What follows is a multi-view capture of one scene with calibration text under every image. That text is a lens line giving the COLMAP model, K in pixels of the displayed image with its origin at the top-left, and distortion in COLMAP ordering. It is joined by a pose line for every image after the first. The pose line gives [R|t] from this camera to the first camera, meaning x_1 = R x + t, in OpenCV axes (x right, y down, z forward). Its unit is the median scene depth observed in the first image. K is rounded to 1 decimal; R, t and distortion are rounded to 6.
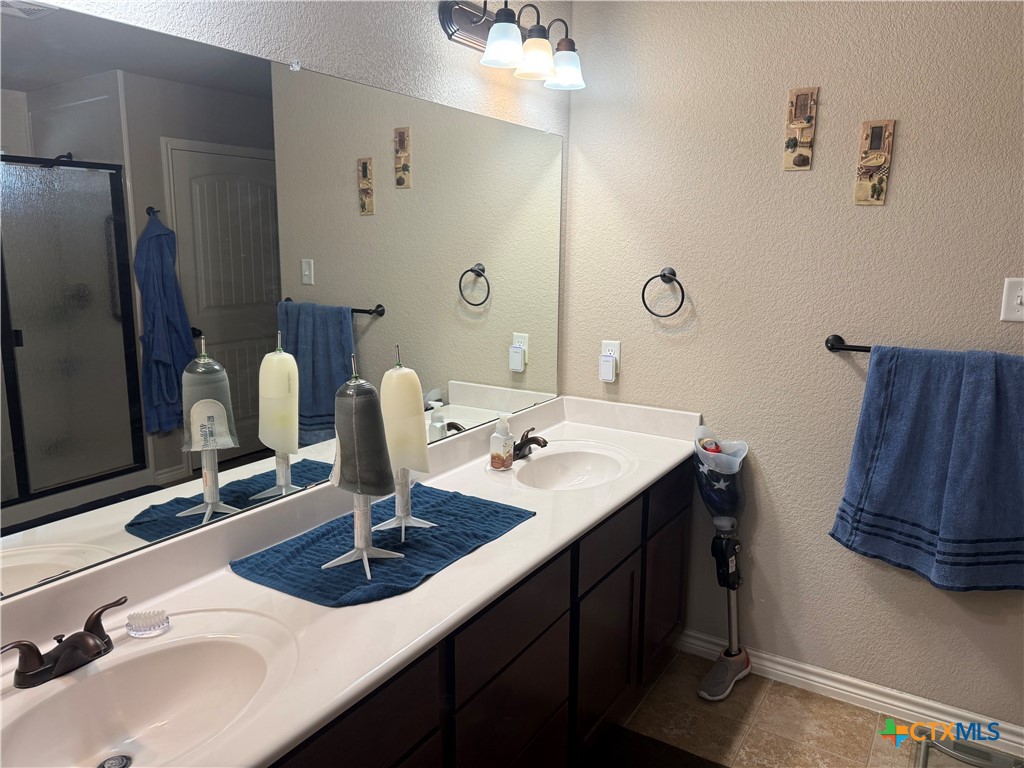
lens RADIAL K [[731.3, 0, 518.9], [0, 731.3, 388.9], [0, 0, 1]] dist [0.108337, -0.151130]
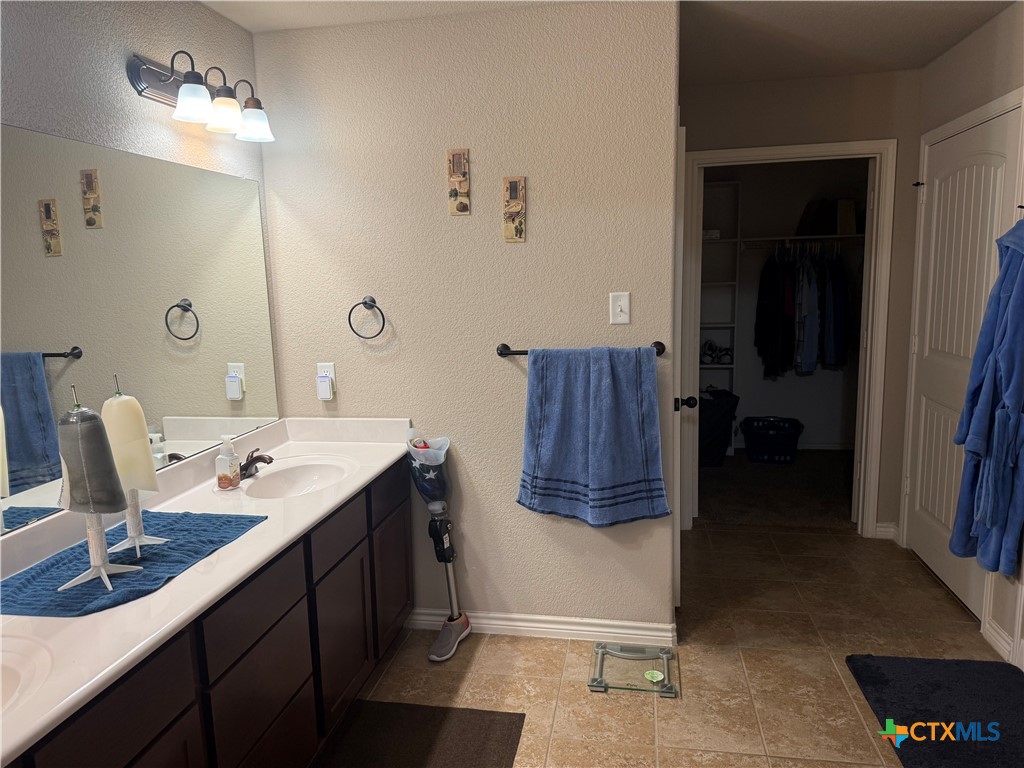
lens RADIAL K [[721.5, 0, 511.2], [0, 721.5, 394.6], [0, 0, 1]] dist [0.139897, -0.222110]
pose [[0.930233, -0.092566, 0.355102, -0.009668], [0.104937, 0.994355, -0.015693, 0.035189], [-0.351645, 0.051862, 0.934696, -0.157513]]
